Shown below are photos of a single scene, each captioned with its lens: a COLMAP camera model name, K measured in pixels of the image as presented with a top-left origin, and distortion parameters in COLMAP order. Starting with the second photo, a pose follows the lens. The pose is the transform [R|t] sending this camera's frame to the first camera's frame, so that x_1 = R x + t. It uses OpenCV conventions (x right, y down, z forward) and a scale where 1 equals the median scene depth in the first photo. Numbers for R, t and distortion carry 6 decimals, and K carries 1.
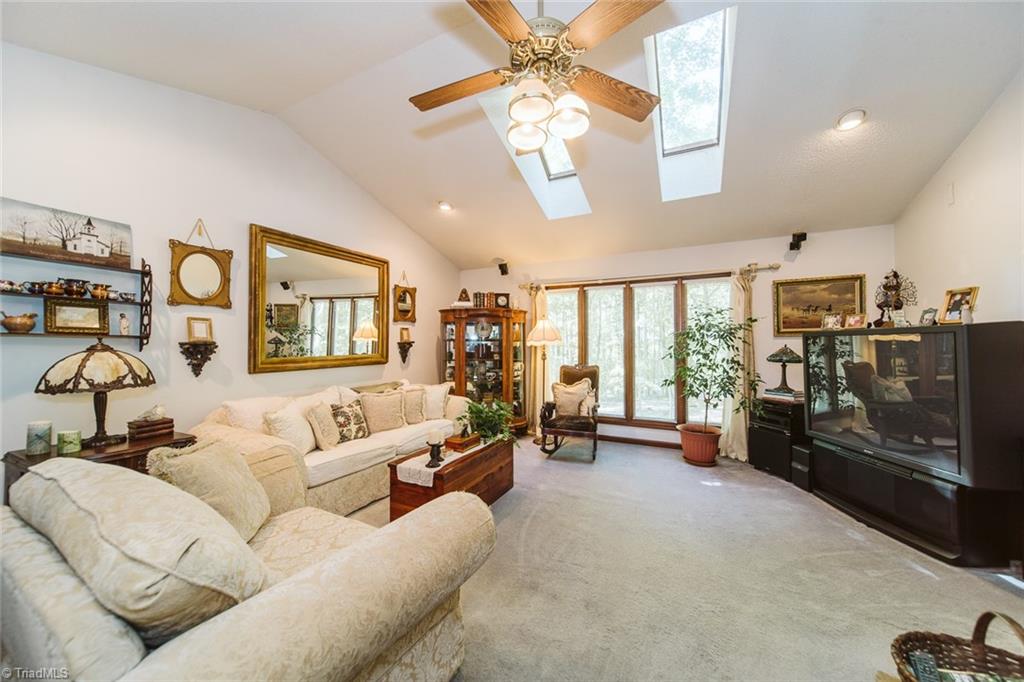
lens RADIAL K [[356.8, 0, 516.1], [0, 356.8, 338.7], [0, 0, 1]] dist [-0.000190, 0.000025]
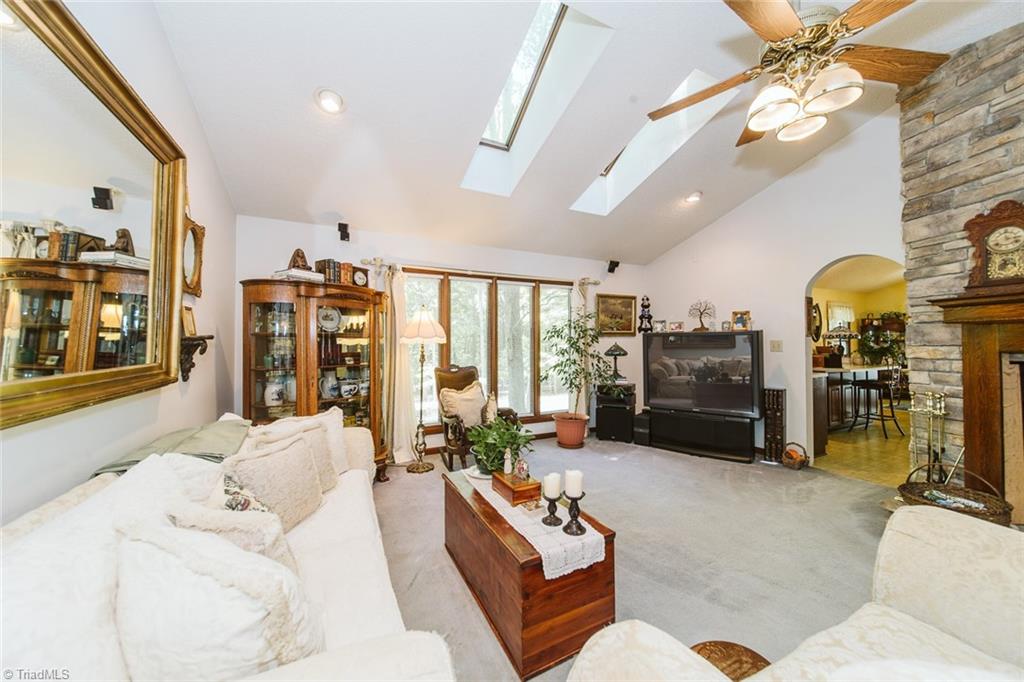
lens RADIAL K [[356.8, 0, 516.1], [0, 356.8, 338.7], [0, 0, 1]] dist [-0.000190, 0.000025]
pose [[0.614833, 0.008115, 0.788615, -0.505631], [-0.009826, 0.999948, -0.002629, 0.009800], [-0.788596, -0.006133, 0.614881, 0.444838]]
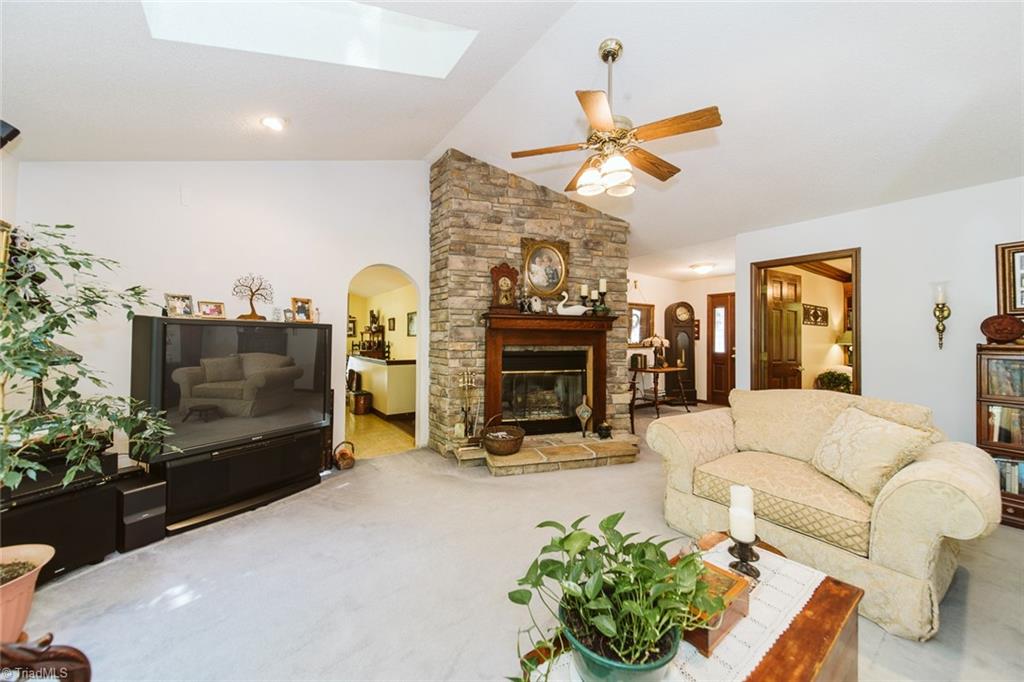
lens RADIAL K [[356.8, 0, 516.1], [0, 356.8, 338.7], [0, 0, 1]] dist [-0.000190, 0.000025]
pose [[-0.877495, -0.001674, 0.479583, -0.122823], [-0.014402, 0.999635, -0.022862, 0.025557], [-0.479370, -0.026968, -0.877198, 1.051108]]
